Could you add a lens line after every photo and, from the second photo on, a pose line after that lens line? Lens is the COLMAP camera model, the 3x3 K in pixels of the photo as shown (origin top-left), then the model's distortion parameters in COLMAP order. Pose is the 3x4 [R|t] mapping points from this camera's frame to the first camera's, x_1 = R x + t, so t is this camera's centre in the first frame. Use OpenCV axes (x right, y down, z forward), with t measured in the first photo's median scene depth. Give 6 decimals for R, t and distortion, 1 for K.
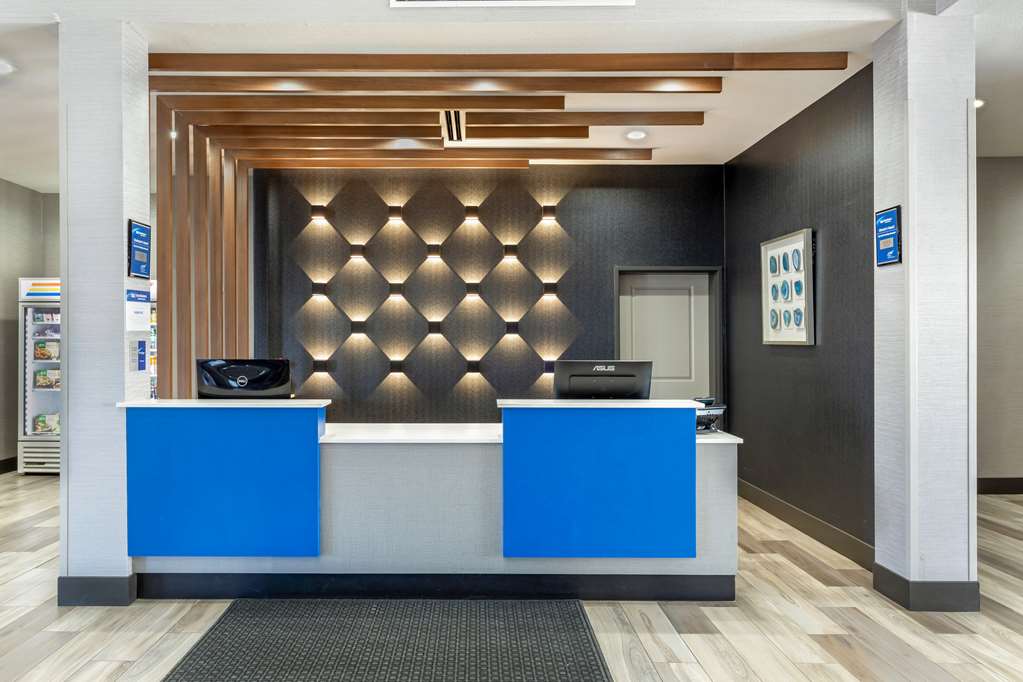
lens RADIAL K [[753.6, 0, 486.9], [0, 753.6, 343.6], [0, 0, 1]] dist [-0.008982, -0.004430]
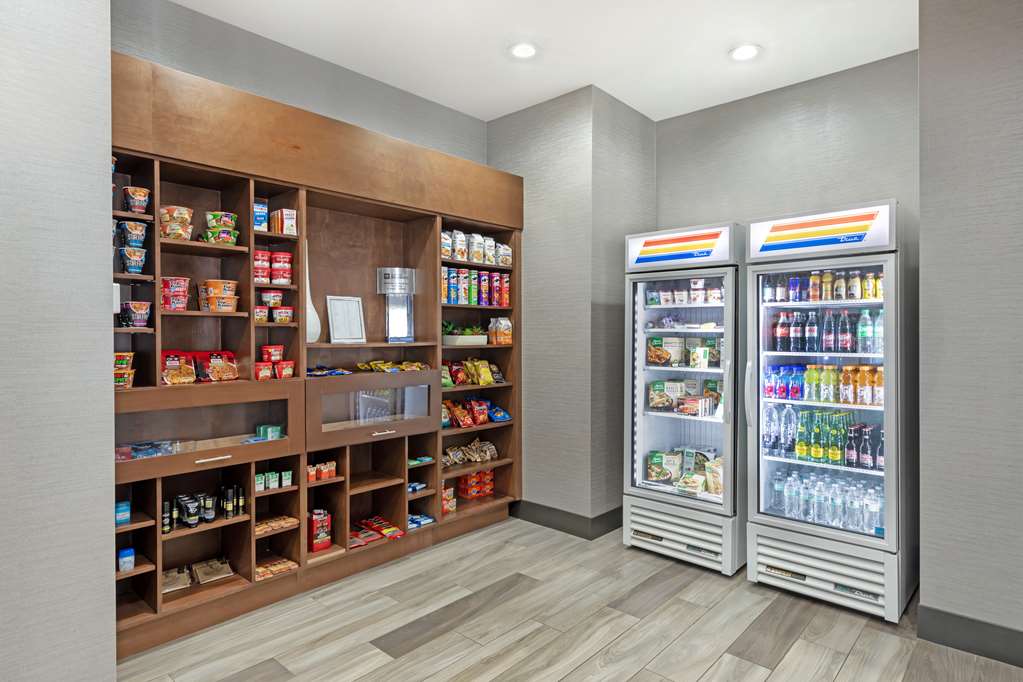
lens RADIAL K [[569.6, 0, 510.7], [0, 569.6, 338.5], [0, 0, 1]] dist [0.000225, 0.000517]
pose [[0.730041, 0.006399, -0.683373, -0.366339], [-0.000607, 0.999962, 0.008715, -0.005235], [0.683403, -0.005948, 0.730017, 0.584125]]
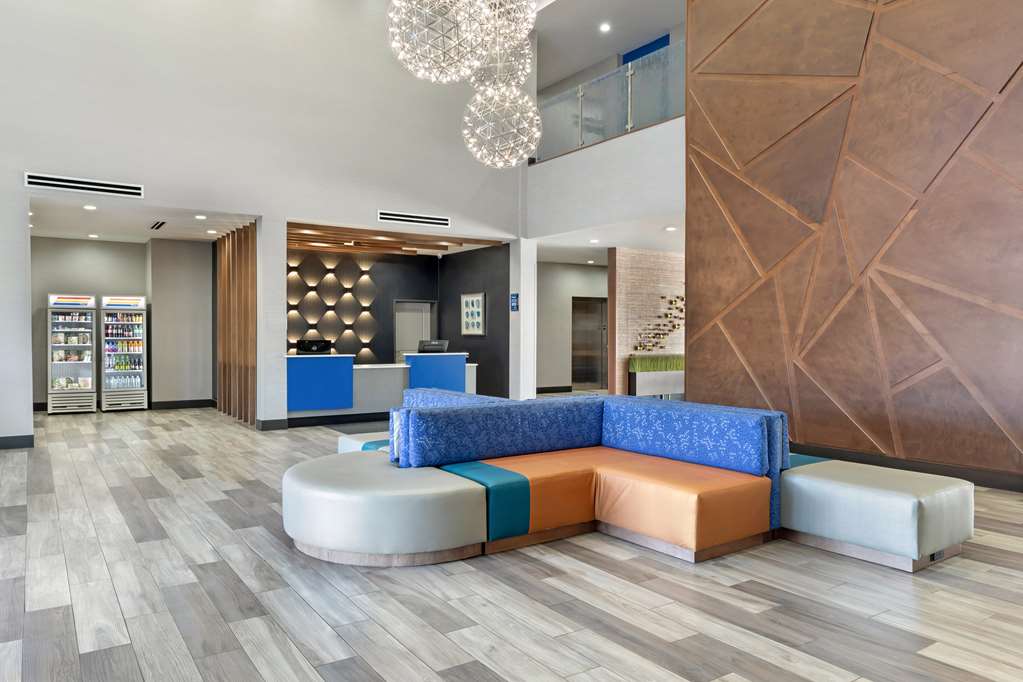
lens RADIAL K [[711.5, 0, 511.5], [0, 711.5, 339.5], [0, 0, 1]] dist [-0.000810, -0.000363]
pose [[0.833012, -0.002695, 0.553248, -0.640785], [-0.002355, 0.999962, 0.008417, -0.003405], [-0.553250, -0.008314, 0.832974, -0.847767]]
